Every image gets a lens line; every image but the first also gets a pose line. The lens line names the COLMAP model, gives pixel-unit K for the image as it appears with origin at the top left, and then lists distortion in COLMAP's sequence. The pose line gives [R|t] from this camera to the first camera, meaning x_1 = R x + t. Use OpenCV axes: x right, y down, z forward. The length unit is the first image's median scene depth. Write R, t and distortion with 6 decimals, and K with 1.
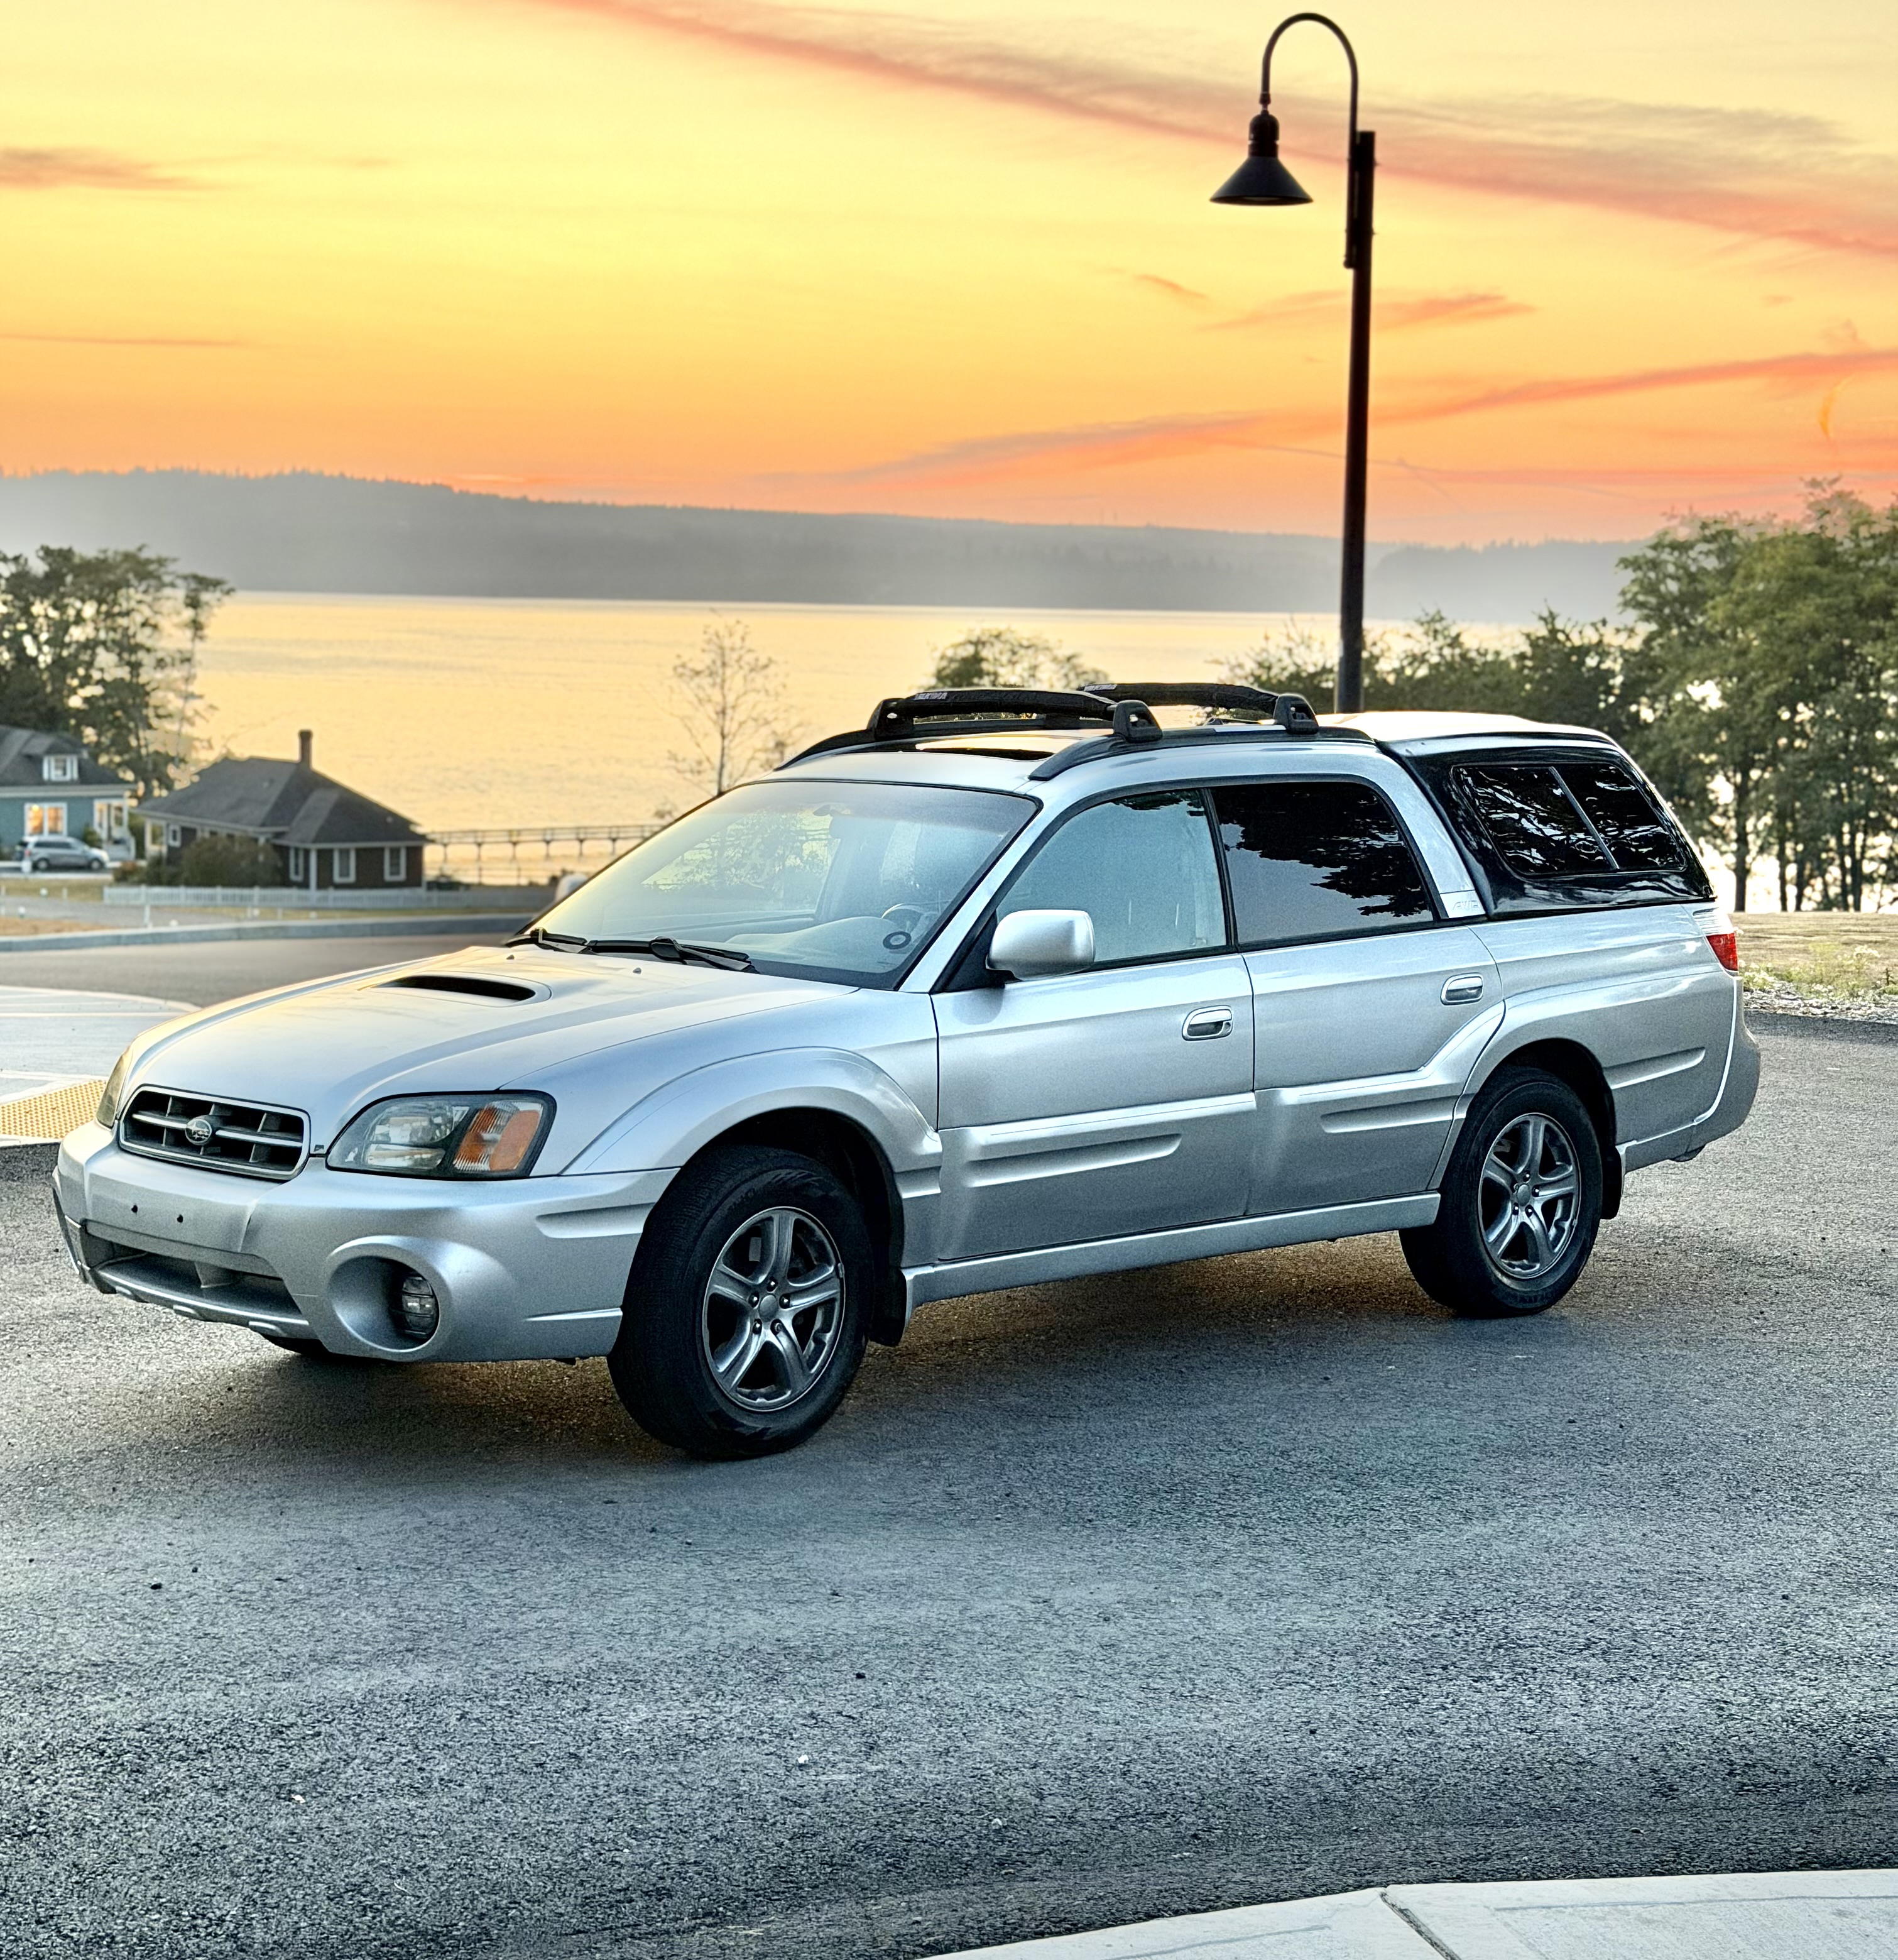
lens RADIAL K [[3786.6, 0, 953.0], [0, 3786.6, 944.2], [0, 0, 1]] dist [0.171252, -0.220028]
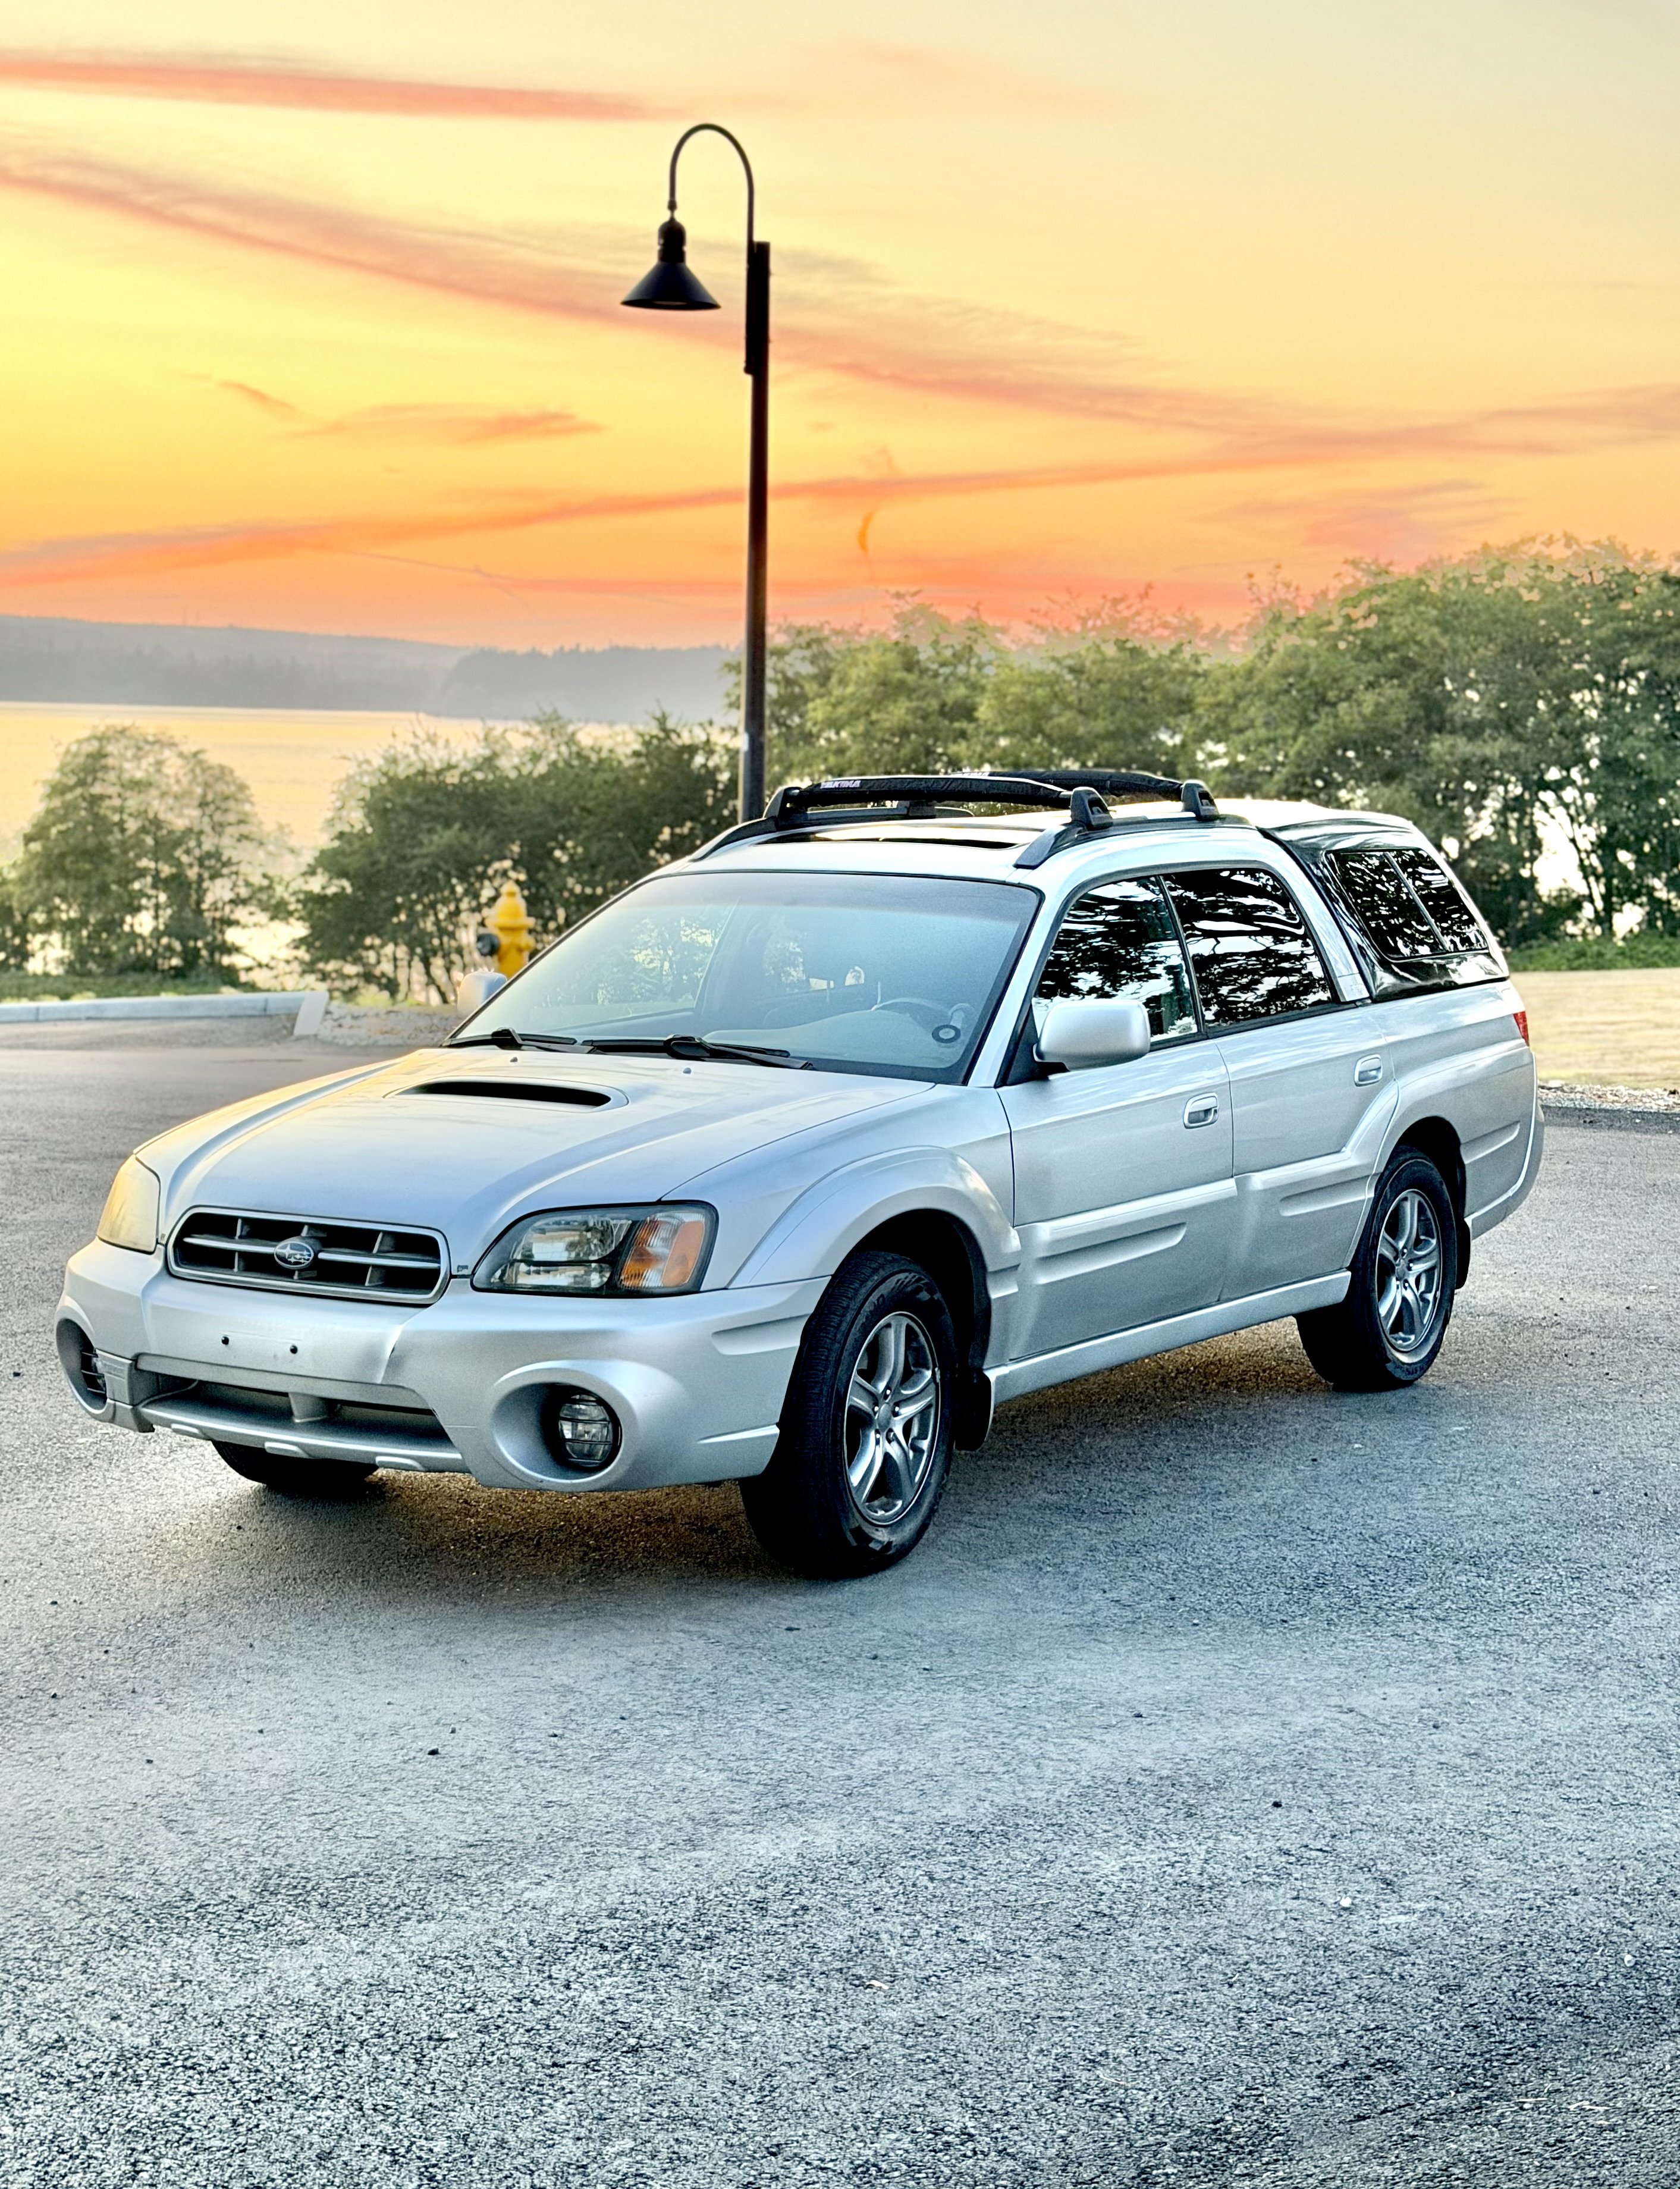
lens RADIAL K [[3549.5, 0, 840.0], [0, 3549.5, 1094.5], [0, 0, 1]] dist [0.146197, -0.052773]
pose [[0.970782, -0.023672, 0.238791, -0.109929], [0.019021, 0.999582, 0.021763, -0.002465], [-0.239206, -0.016585, 0.970827, 0.050698]]
